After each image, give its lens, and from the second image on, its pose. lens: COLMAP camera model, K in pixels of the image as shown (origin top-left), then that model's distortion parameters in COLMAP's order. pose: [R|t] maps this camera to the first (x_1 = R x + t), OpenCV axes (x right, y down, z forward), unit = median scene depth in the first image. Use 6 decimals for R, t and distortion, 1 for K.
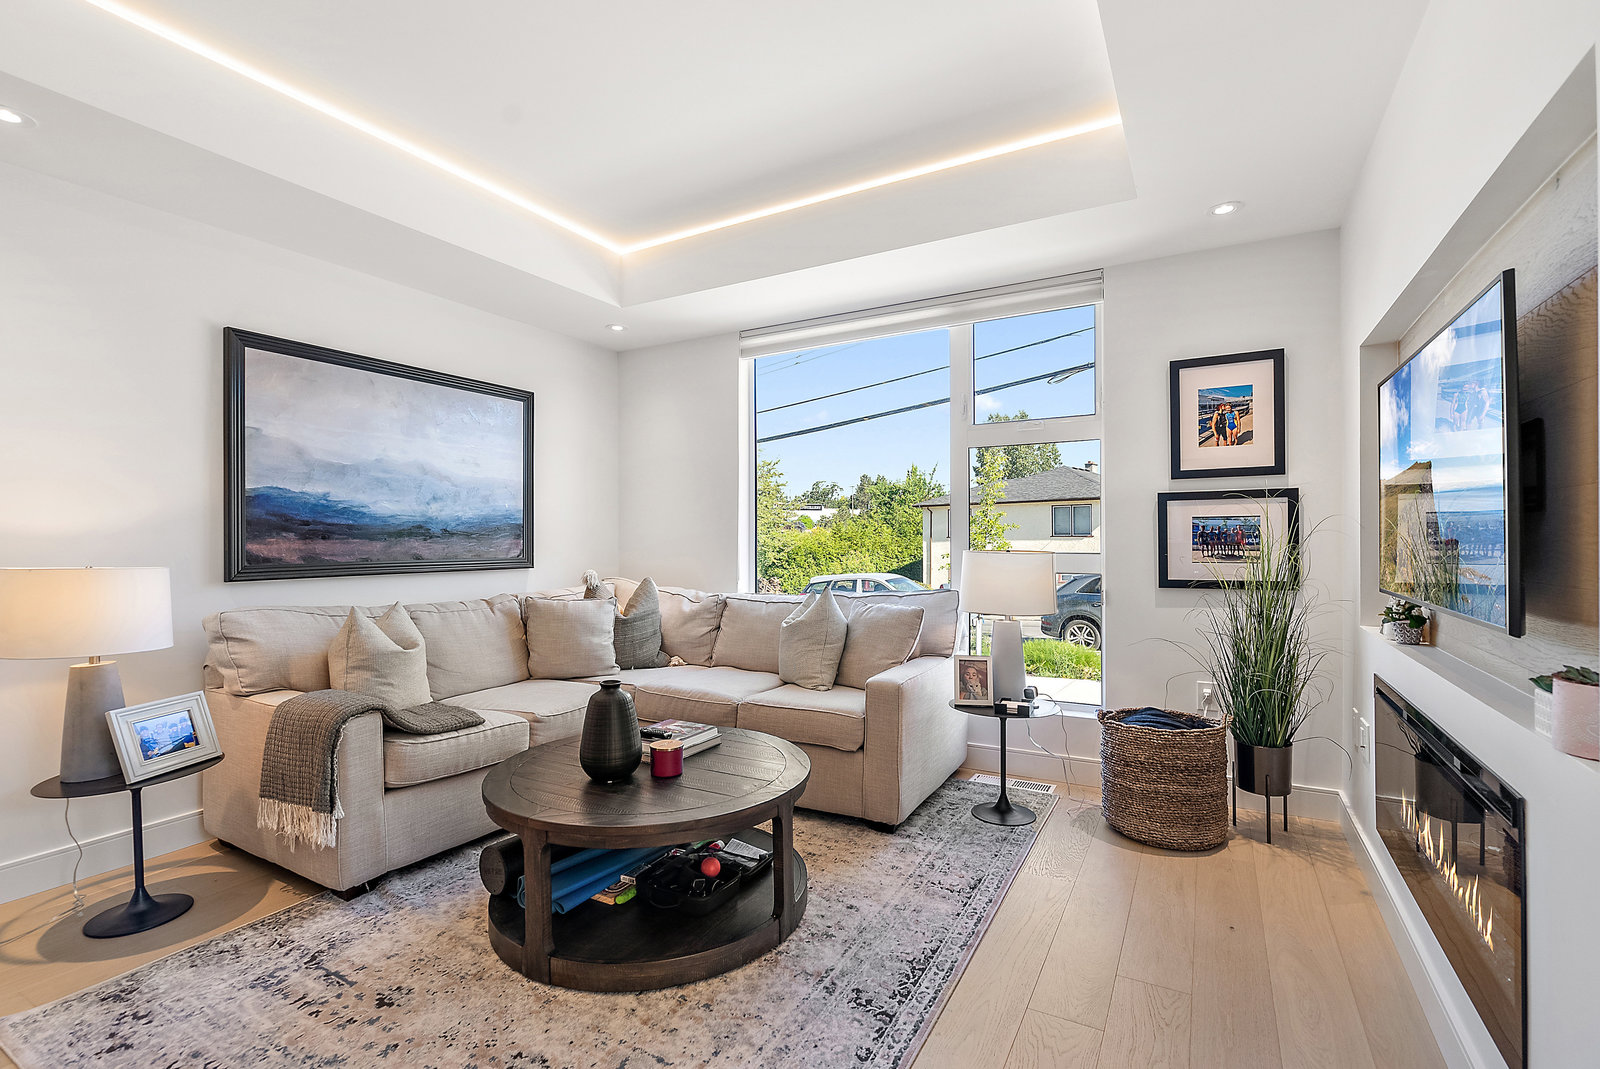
lens RADIAL K [[726.1, 0, 793.9], [0, 726.1, 543.3], [0, 0, 1]] dist [-0.009899, 0.002784]
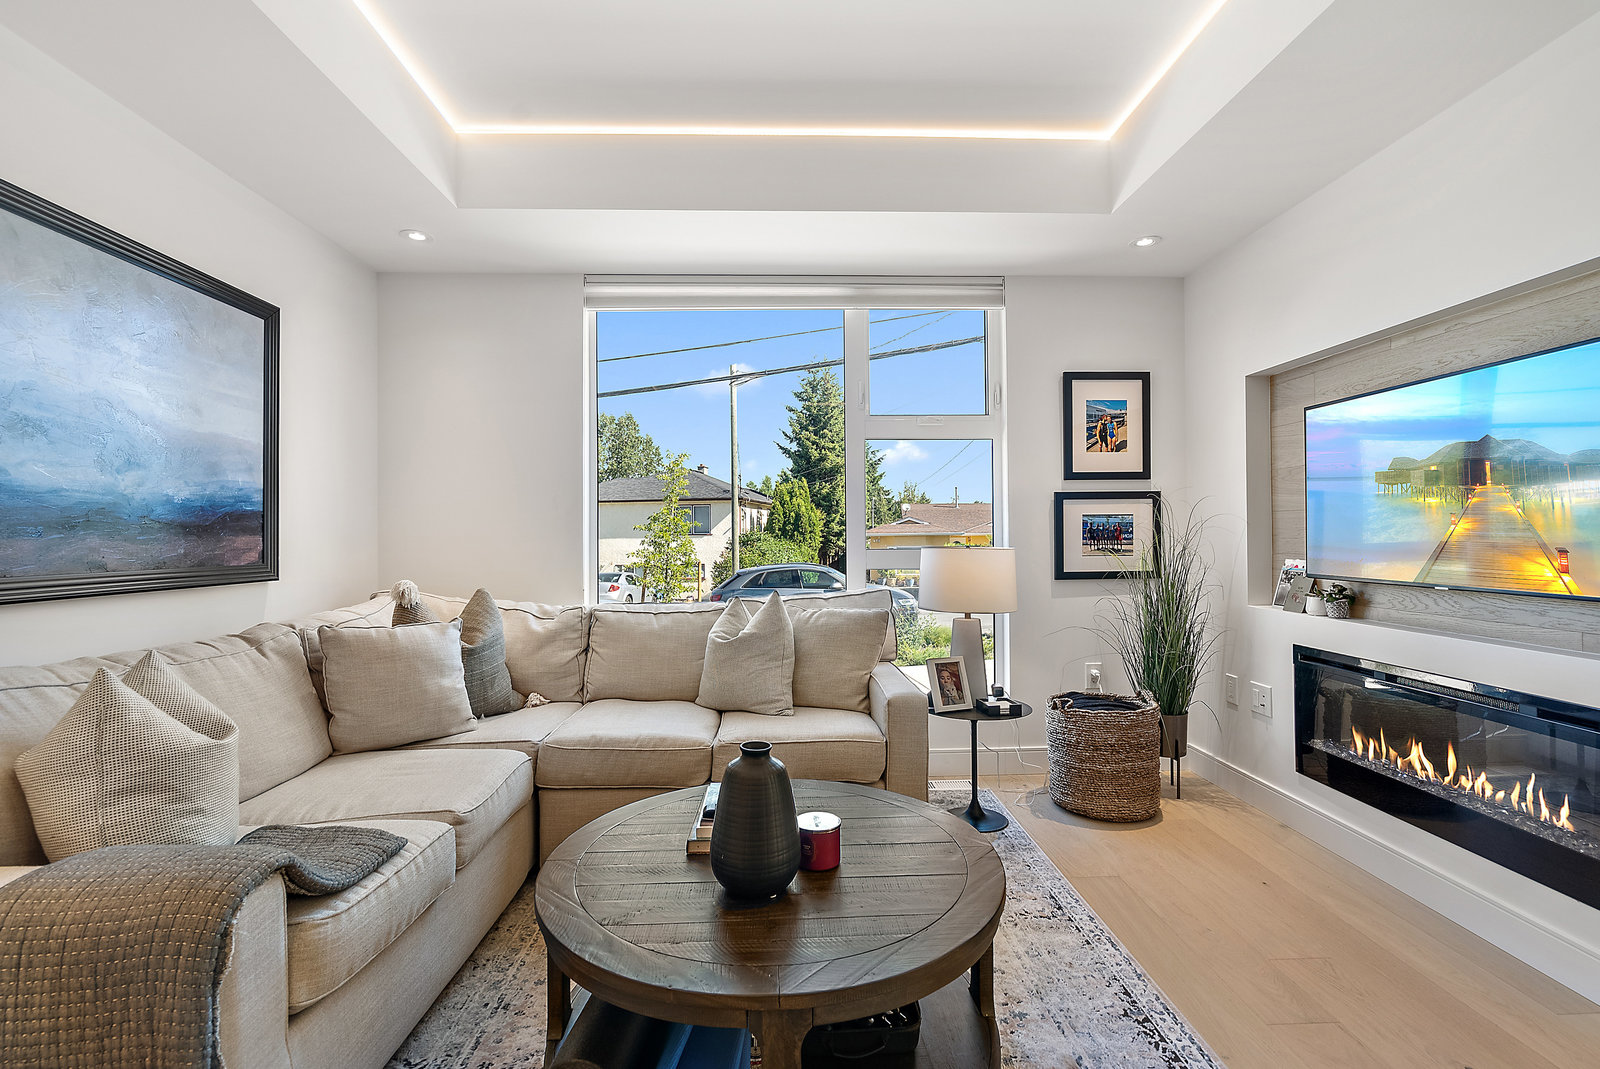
lens RADIAL K [[726.1, 0, 801.5], [0, 726.1, 530.4], [0, 0, 1]] dist [-0.009899, 0.002784]
pose [[0.853752, 0.003811, 0.520665, -0.392004], [0.004240, 0.999889, -0.014272, 0.001594], [-0.520662, 0.014392, 0.853642, 0.279114]]
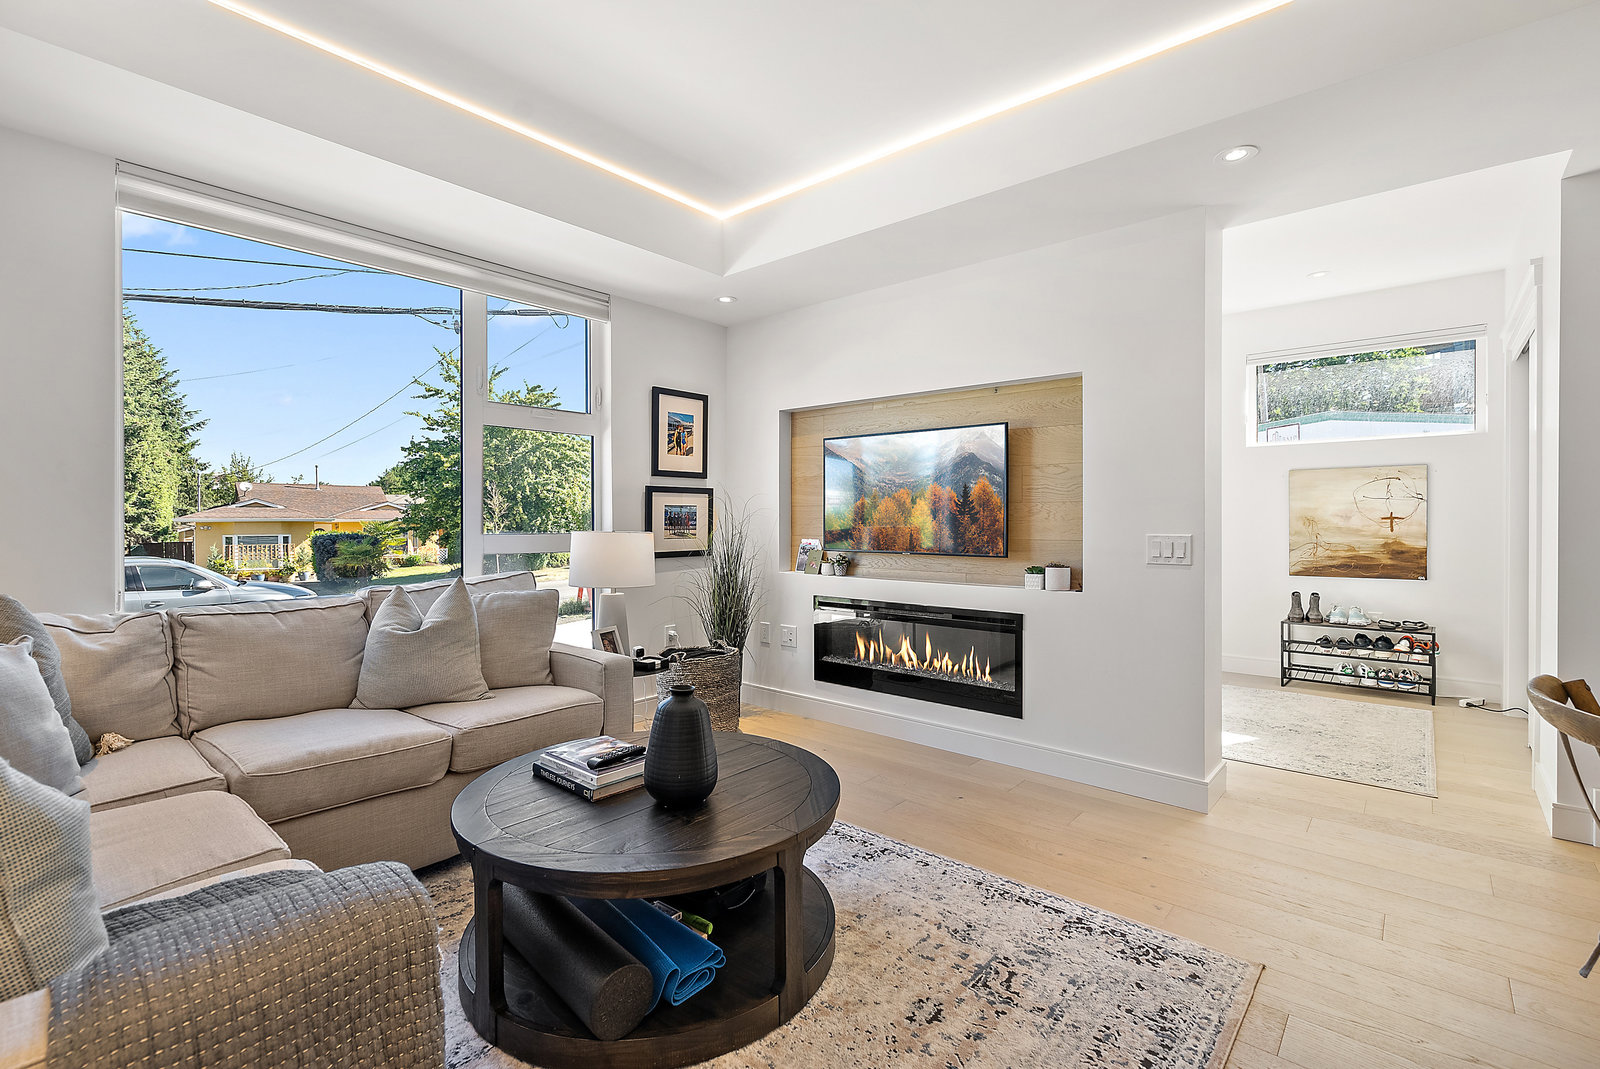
lens RADIAL K [[726.1, 0, 796.9], [0, 726.1, 526.6], [0, 0, 1]] dist [-0.009899, 0.002784]
pose [[0.200400, -0.001640, 0.979713, -0.728640], [0.002987, 0.999995, 0.001063, 0.003114], [-0.979710, 0.002714, 0.200404, 0.486643]]
